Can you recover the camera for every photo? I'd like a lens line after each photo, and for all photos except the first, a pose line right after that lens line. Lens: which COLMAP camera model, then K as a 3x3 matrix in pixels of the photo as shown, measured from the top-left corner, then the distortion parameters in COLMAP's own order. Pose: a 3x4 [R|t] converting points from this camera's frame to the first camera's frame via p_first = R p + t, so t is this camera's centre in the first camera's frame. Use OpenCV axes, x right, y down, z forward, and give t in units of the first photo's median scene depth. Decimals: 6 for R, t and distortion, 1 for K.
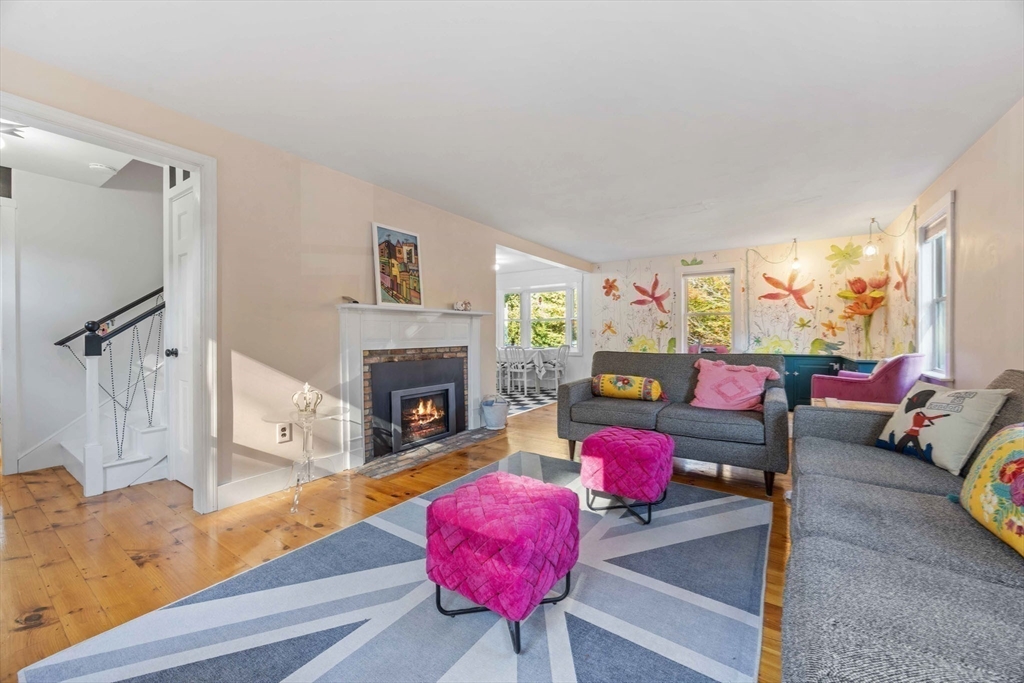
lens RADIAL K [[390.8, 0, 534.0], [0, 390.8, 328.4], [0, 0, 1]] dist [-0.001966, -0.000226]
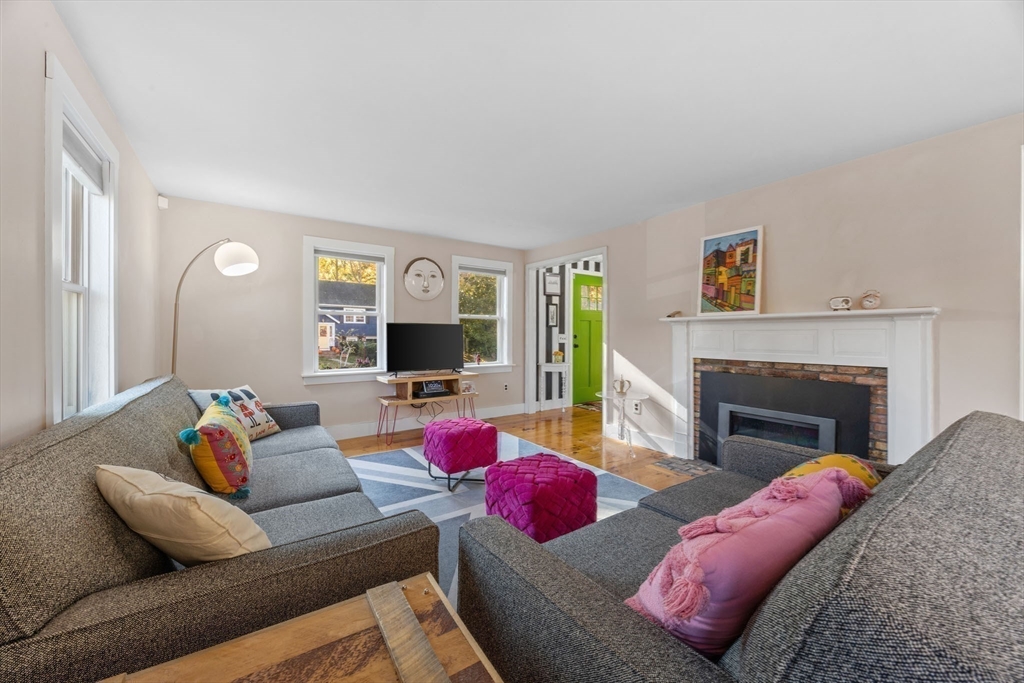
lens RADIAL K [[390.8, 0, 510.1], [0, 390.8, 338.4], [0, 0, 1]] dist [-0.001966, -0.000226]
pose [[-0.378053, -0.001134, -0.925783, 0.731893], [-0.000704, 0.999999, -0.000938, 0.002514], [0.925784, 0.000297, -0.378053, 0.873112]]
